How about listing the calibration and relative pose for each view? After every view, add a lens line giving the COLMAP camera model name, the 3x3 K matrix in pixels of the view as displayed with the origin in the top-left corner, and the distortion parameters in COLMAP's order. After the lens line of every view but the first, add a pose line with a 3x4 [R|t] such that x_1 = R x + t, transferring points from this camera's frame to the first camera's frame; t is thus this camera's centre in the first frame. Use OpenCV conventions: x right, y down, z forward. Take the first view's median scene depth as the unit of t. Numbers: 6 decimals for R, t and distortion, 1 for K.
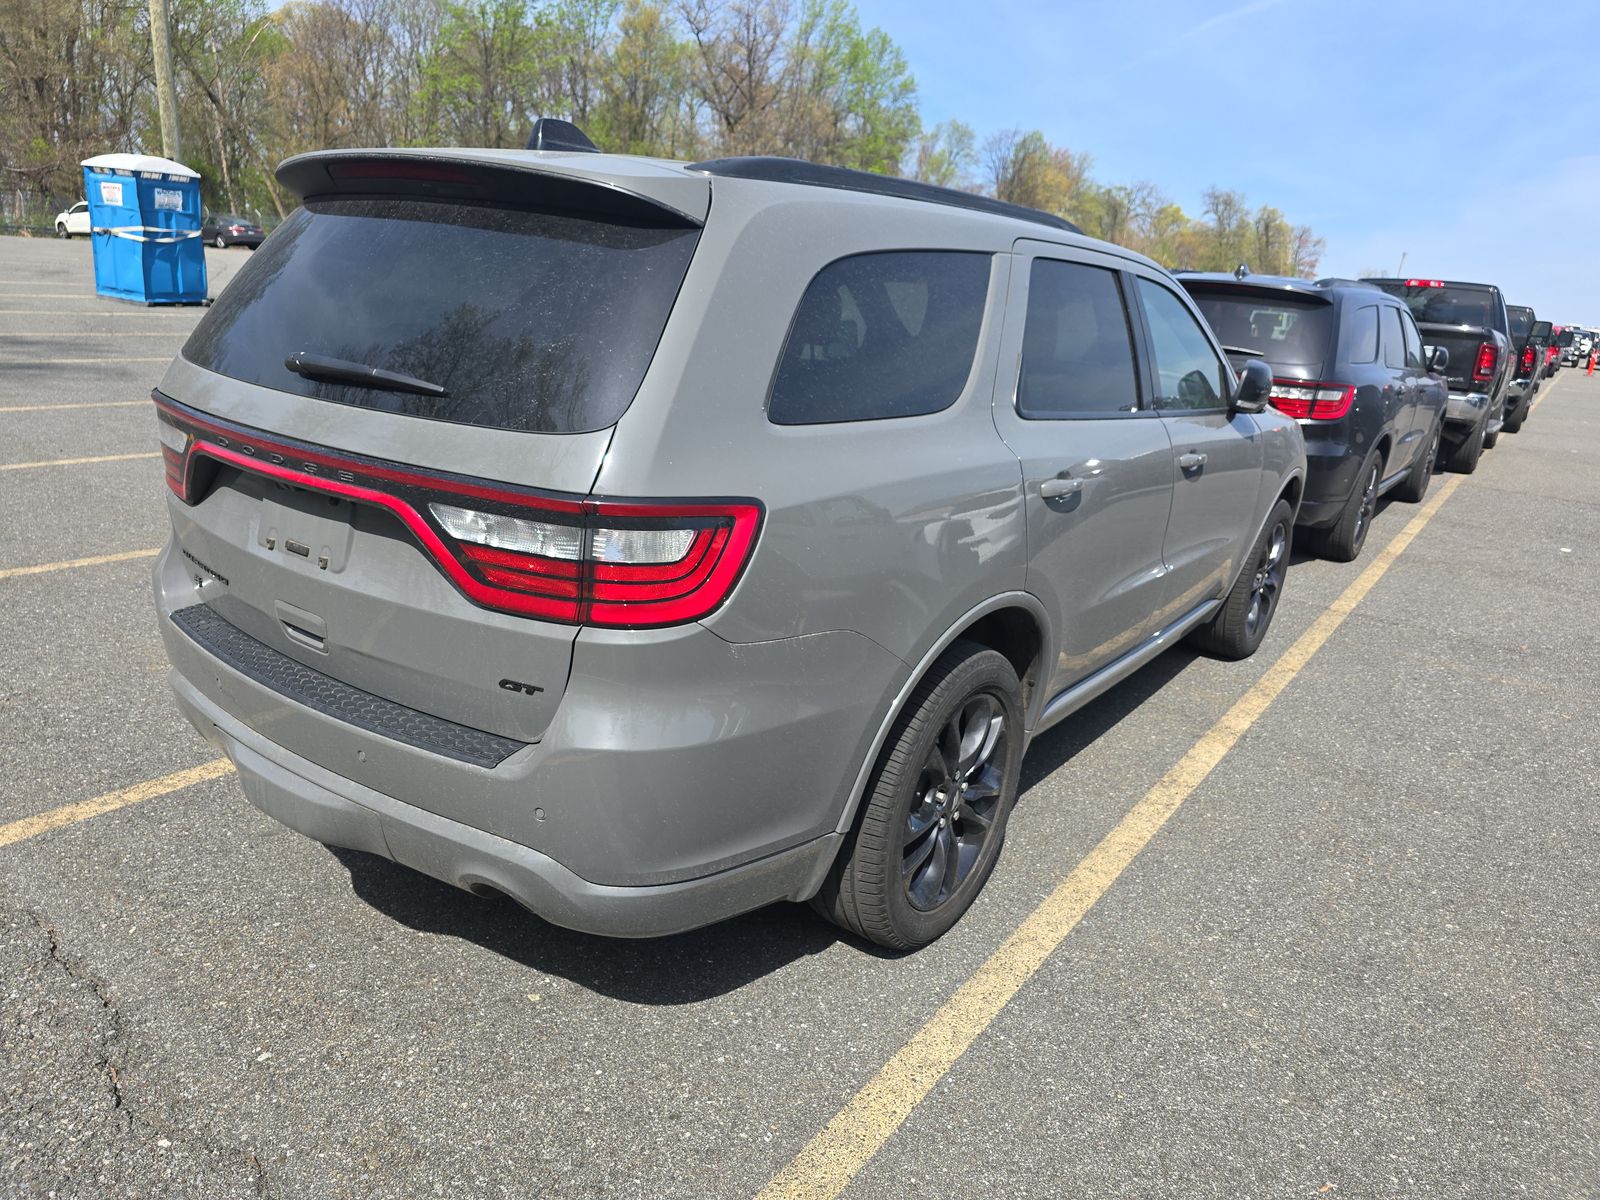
lens RADIAL K [[1091.7, 0, 794.3], [0, 1091.7, 589.0], [0, 0, 1]] dist [0.015875, -0.023094]
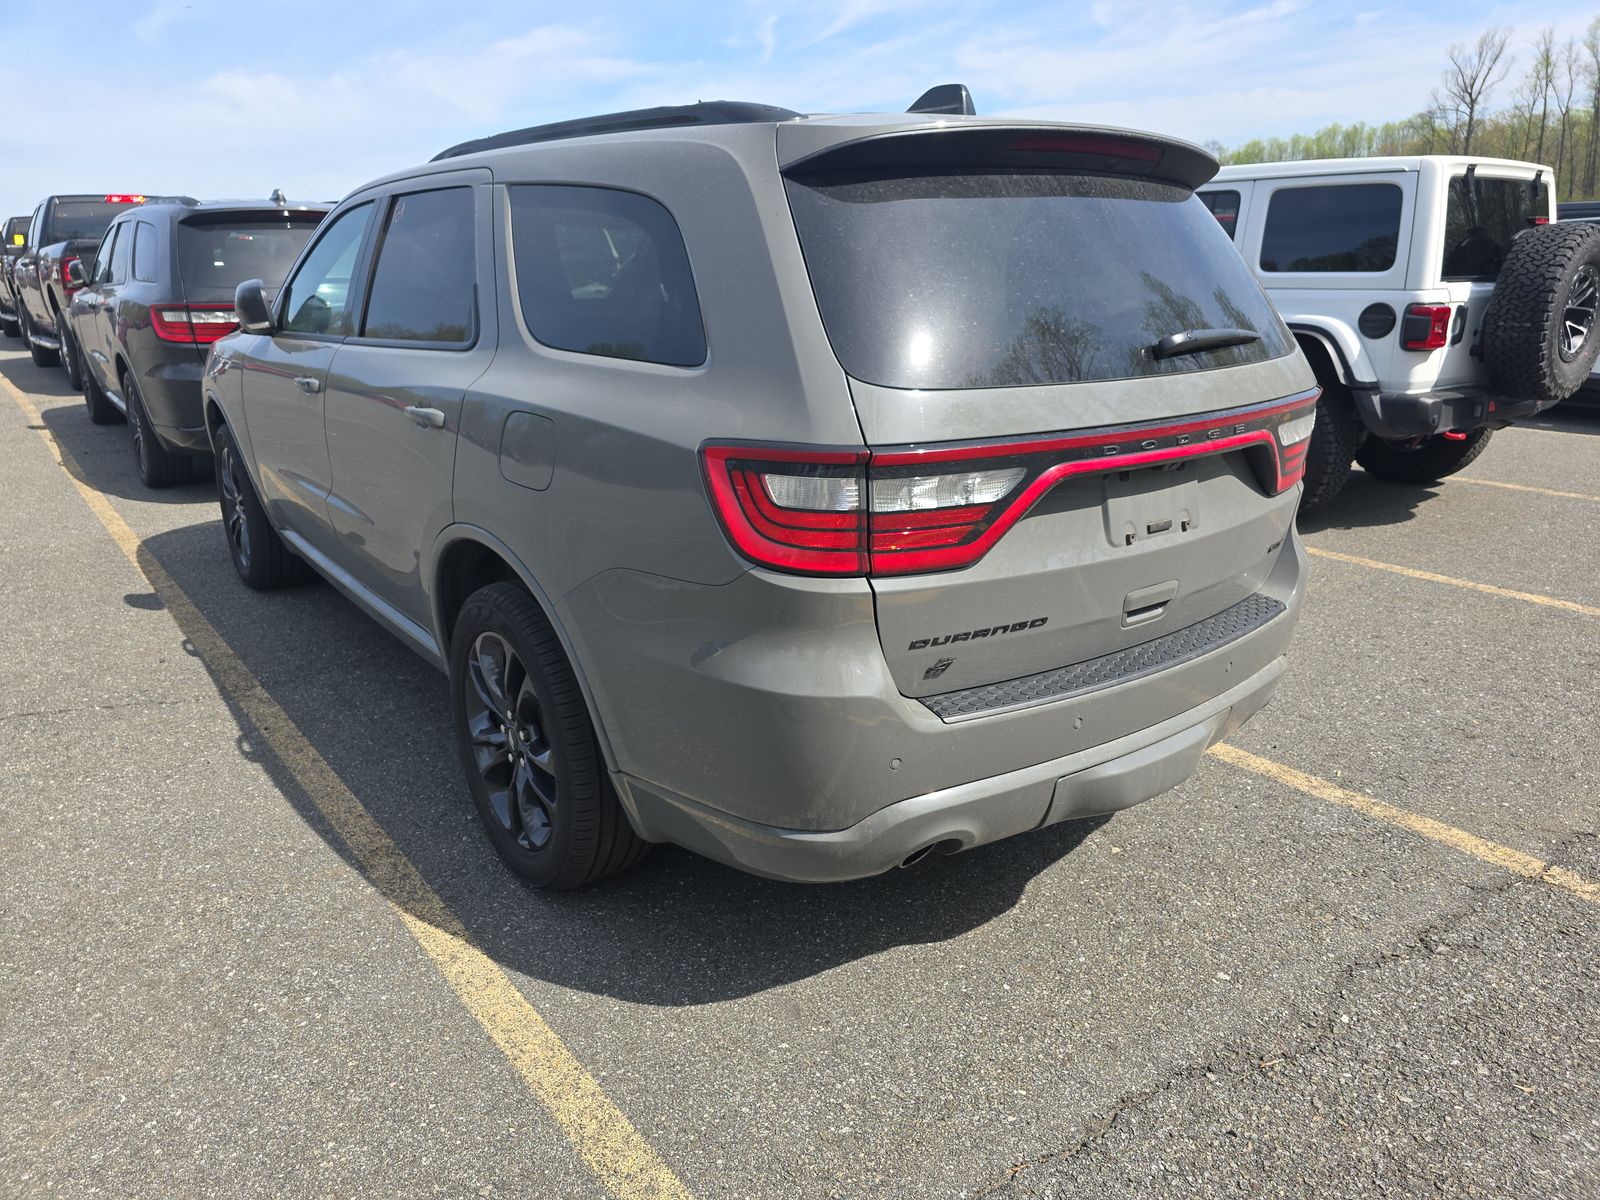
lens RADIAL K [[1095.1, 0, 800.0], [0, 1095.1, 600.0], [0, 0, 1]] dist [0.009179, -0.001240]
pose [[0.282110, -0.355289, 0.891170, -1.212322], [0.276090, 0.919670, 0.279252, -0.287812], [-0.918797, 0.167263, 0.357539, 0.776818]]
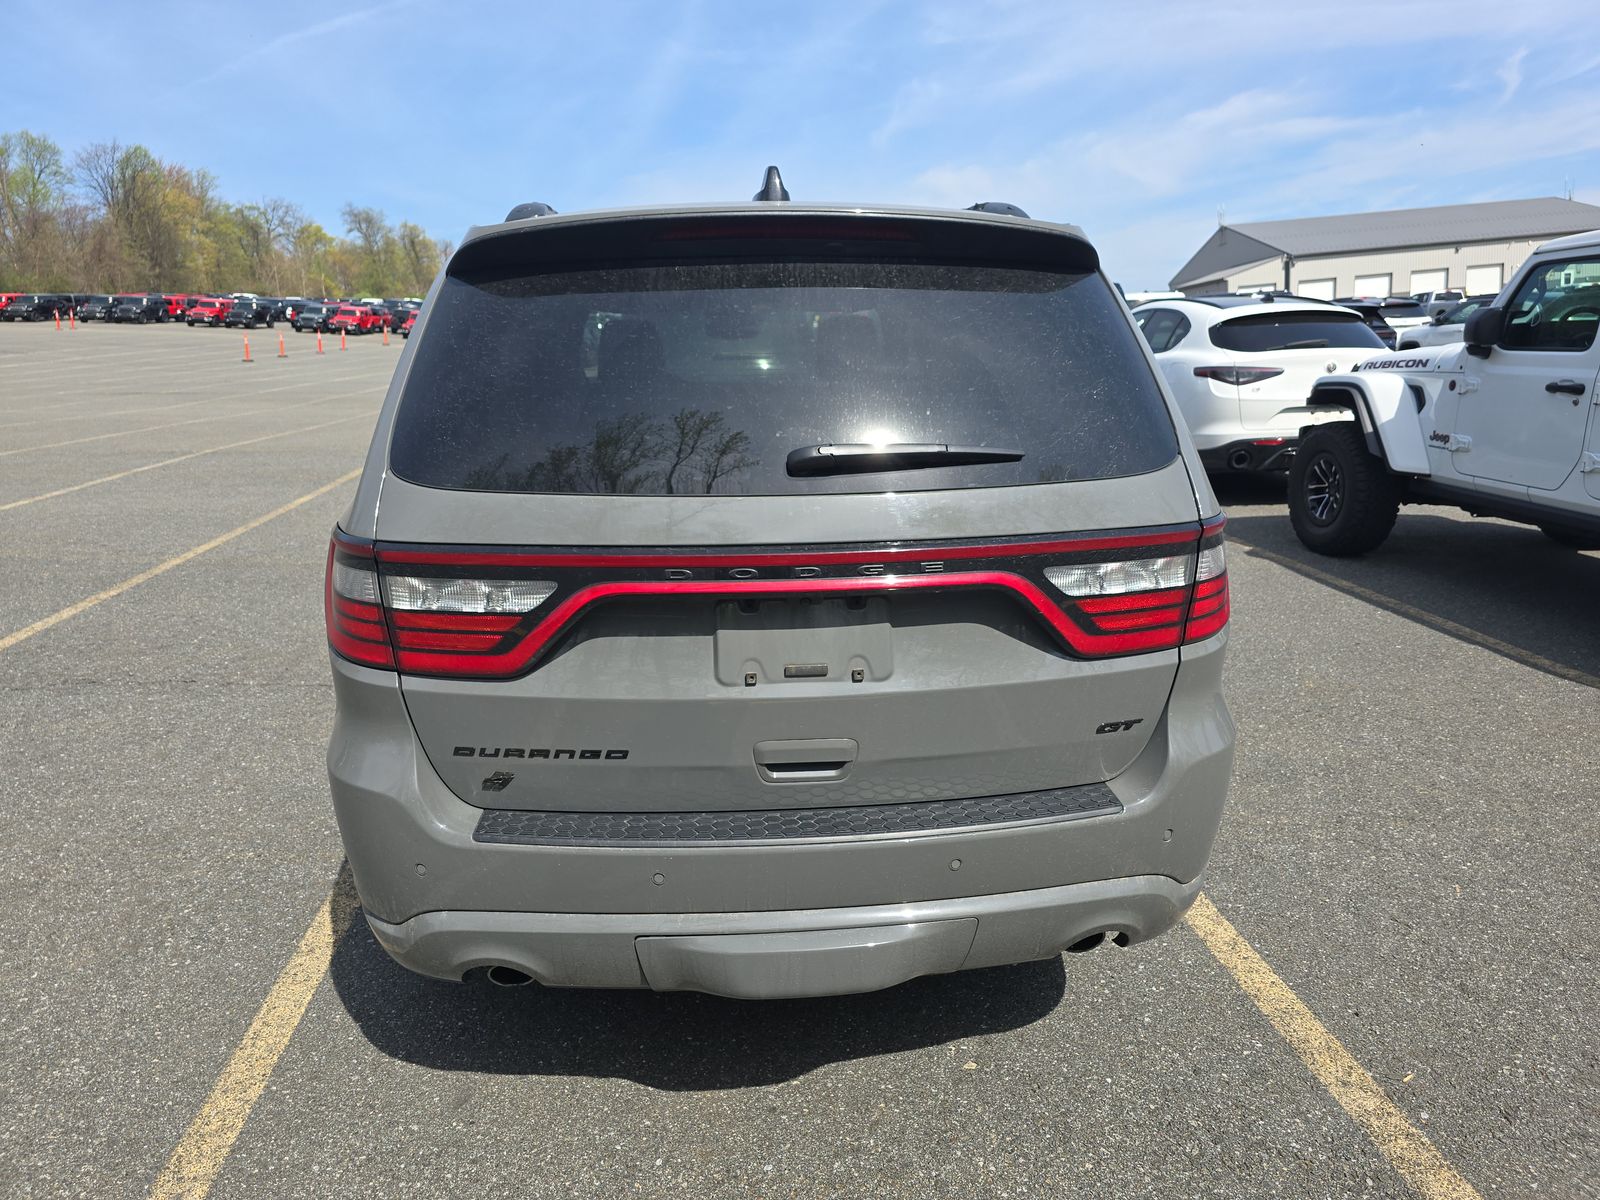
lens RADIAL K [[1091.7, 0, 794.3], [0, 1091.7, 589.0], [0, 0, 1]] dist [0.015875, -0.023094]
pose [[0.753568, -0.231466, 0.615271, -0.789530], [0.240172, 0.968197, 0.070081, -0.130840], [-0.611925, 0.094959, 0.785195, 0.270154]]
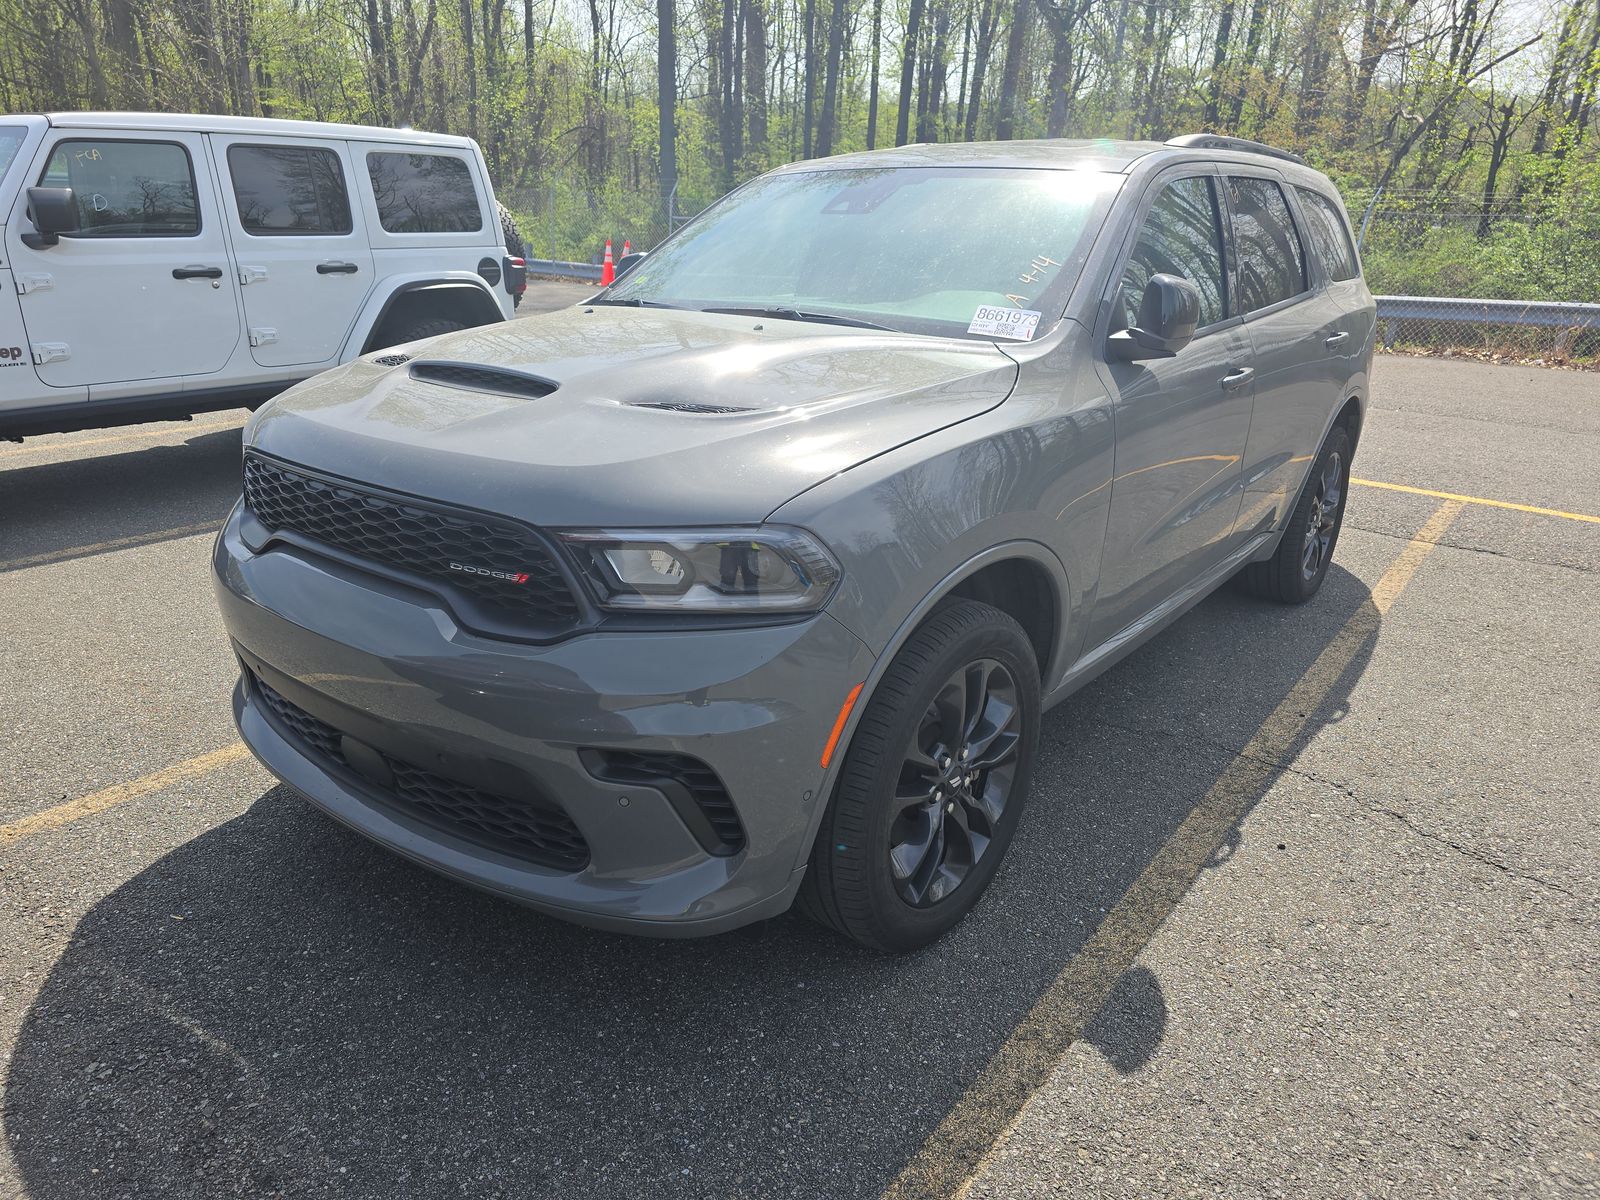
lens RADIAL K [[1091.7, 0, 794.3], [0, 1091.7, 589.0], [0, 0, 1]] dist [0.015875, -0.023094]
pose [[-0.997531, -0.067578, 0.019120, 0.322373], [-0.043867, 0.812149, 0.581799, -0.793078], [-0.054845, 0.579524, -0.813108, 2.871012]]
